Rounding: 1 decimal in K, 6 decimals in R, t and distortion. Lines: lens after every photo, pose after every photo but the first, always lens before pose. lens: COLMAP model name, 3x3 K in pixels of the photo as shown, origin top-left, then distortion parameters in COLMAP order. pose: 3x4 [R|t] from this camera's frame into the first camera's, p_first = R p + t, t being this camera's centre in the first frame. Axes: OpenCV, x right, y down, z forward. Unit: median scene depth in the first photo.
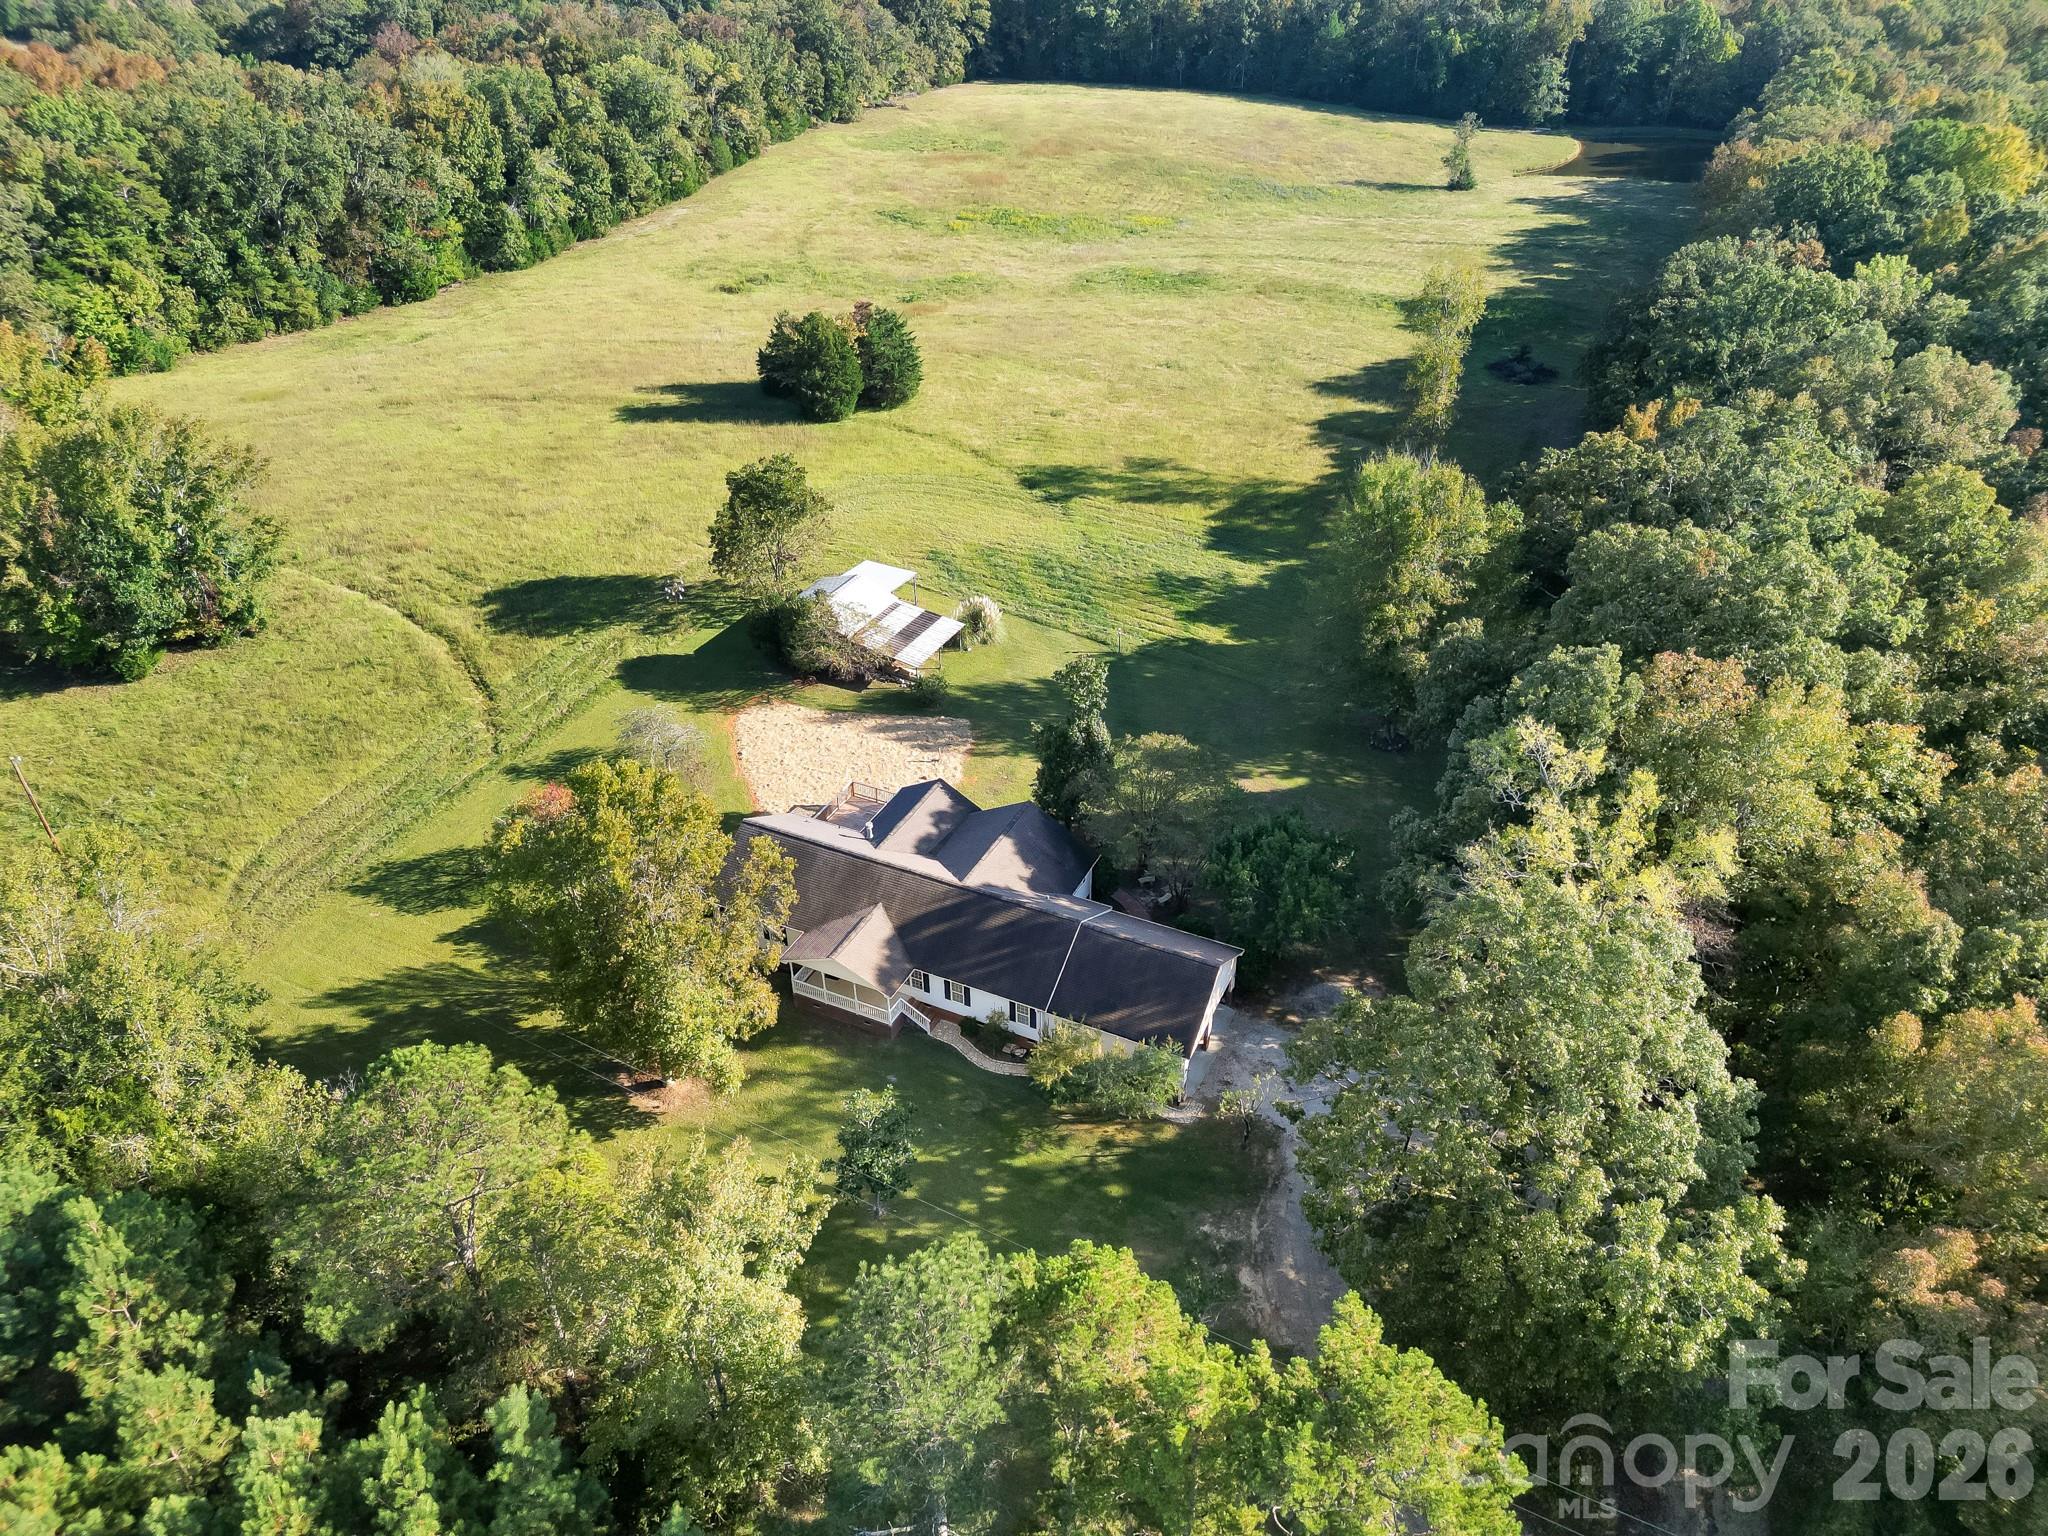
lens RADIAL K [[1445.0, 0, 1015.1], [0, 1445.0, 761.8], [0, 0, 1]] dist [0.063496, -0.044059]
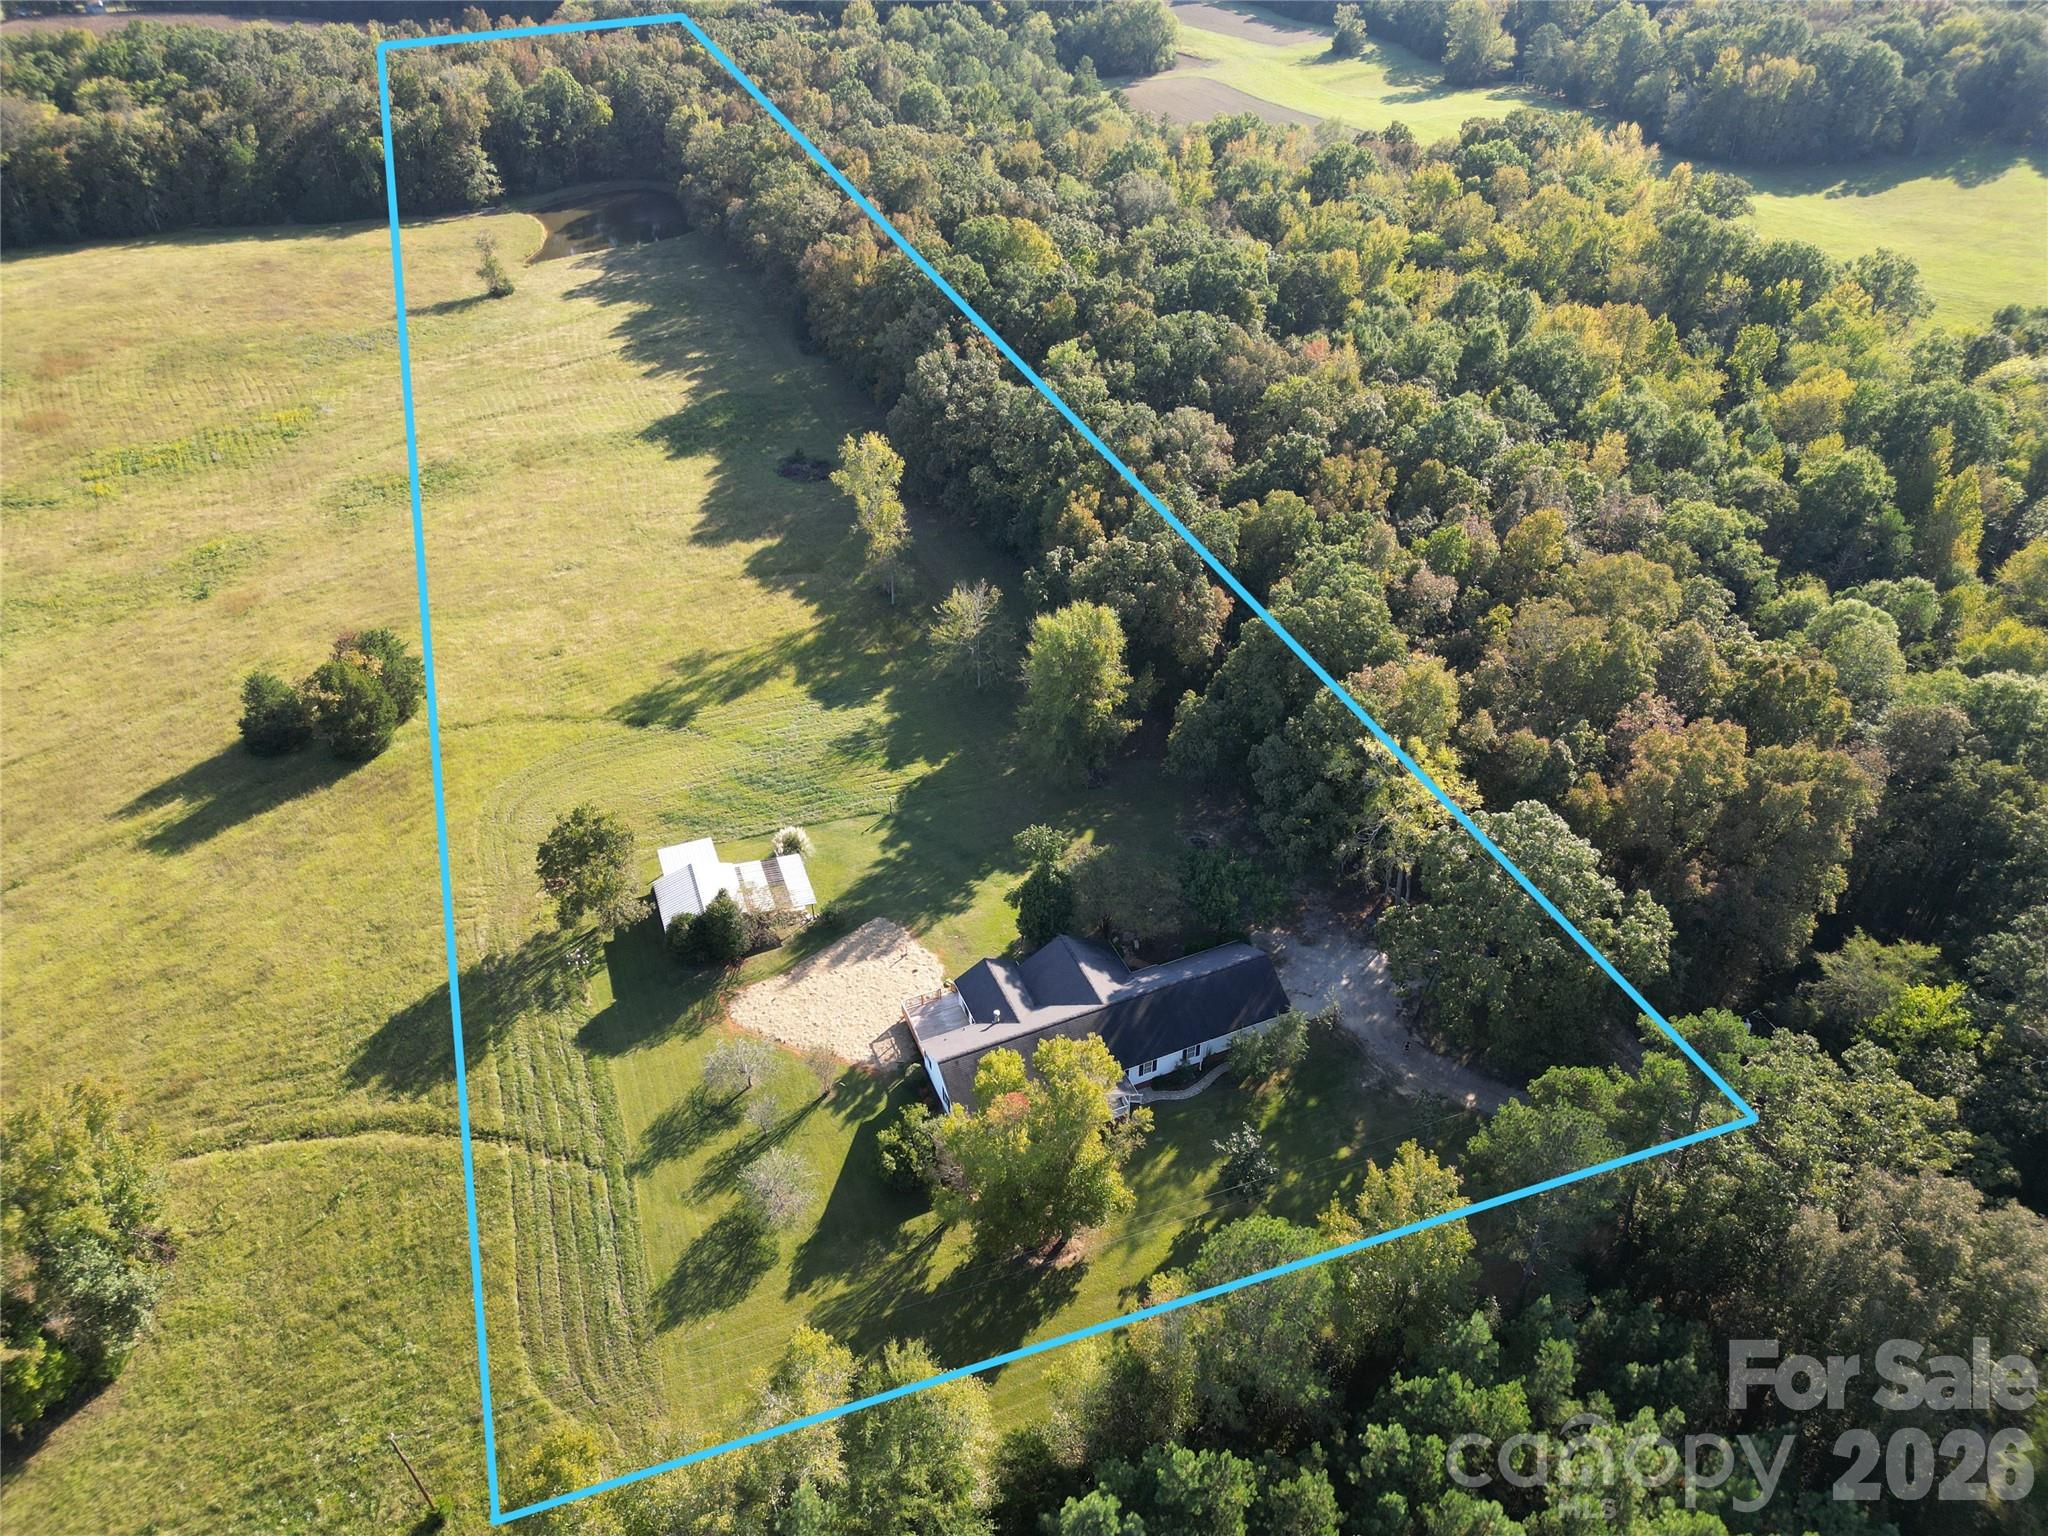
lens RADIAL K [[1445.0, 0, 1032.5], [0, 1445.0, 768.7], [0, 0, 1]] dist [0.063496, -0.044059]
pose [[0.655371, -0.455327, 0.602633, -0.488493], [0.429482, 0.880975, 0.198564, -0.254435], [-0.621316, 0.128687, 0.772921, -0.060283]]
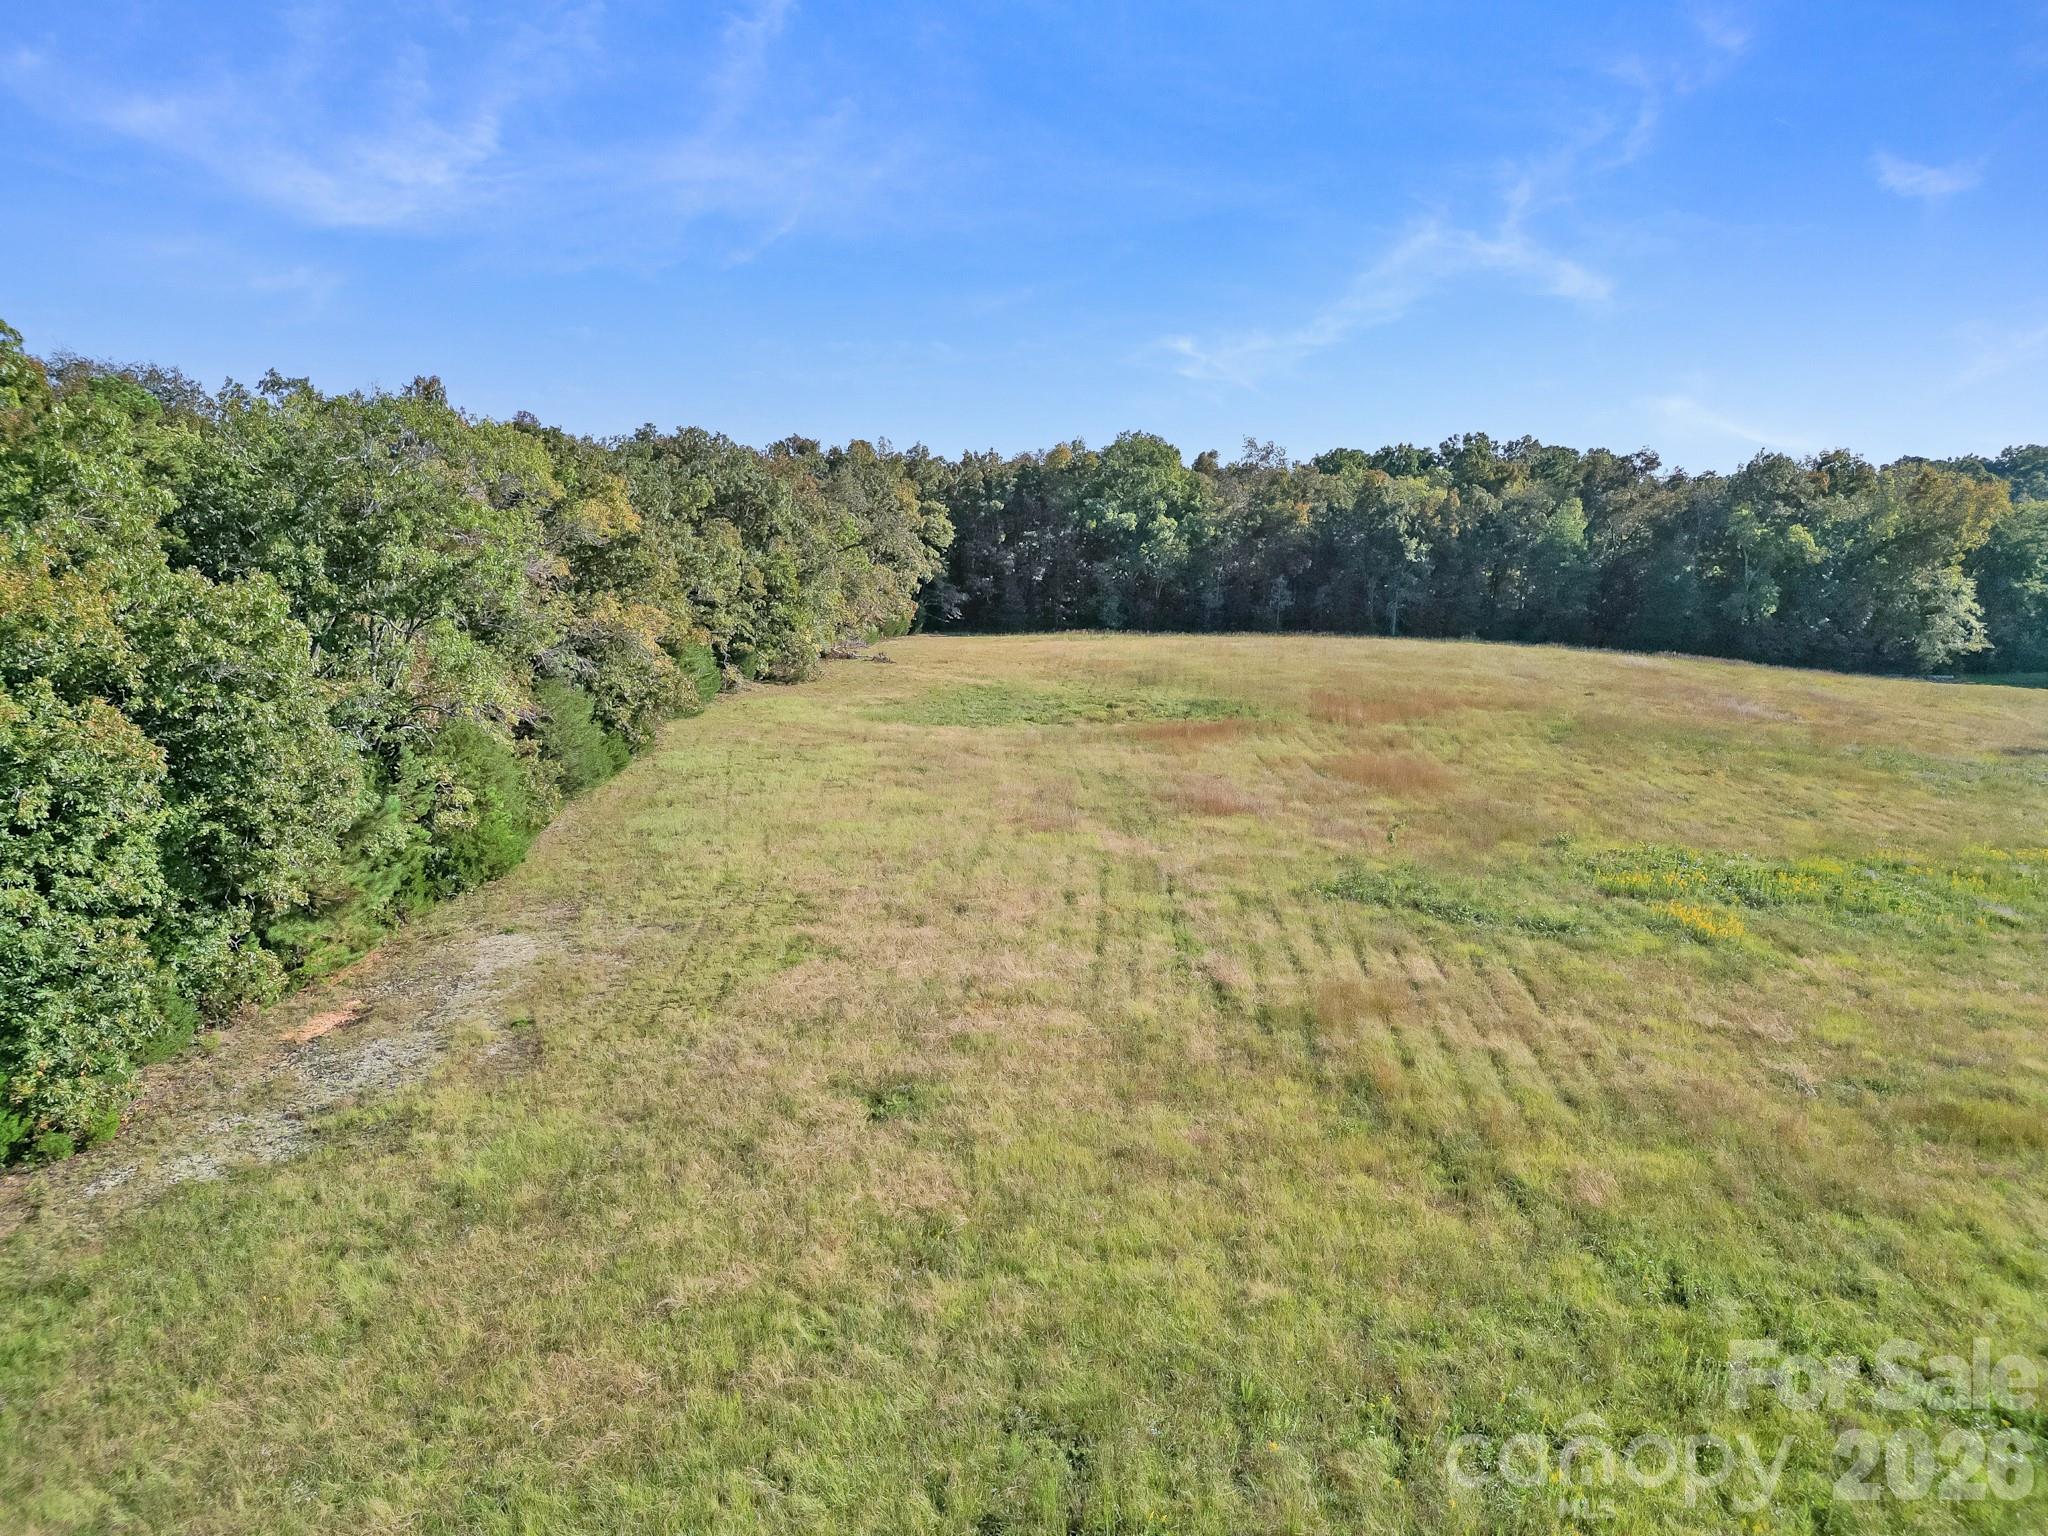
lens RADIAL K [[1445.0, 0, 1018.1], [0, 1445.0, 758.3], [0, 0, 1]] dist [0.063496, -0.044059]
pose [[0.953141, -0.039997, 0.299871, -0.382722], [0.158582, 0.910180, -0.382653, -0.532974], [-0.257632, 0.412277, 0.873873, 1.348691]]
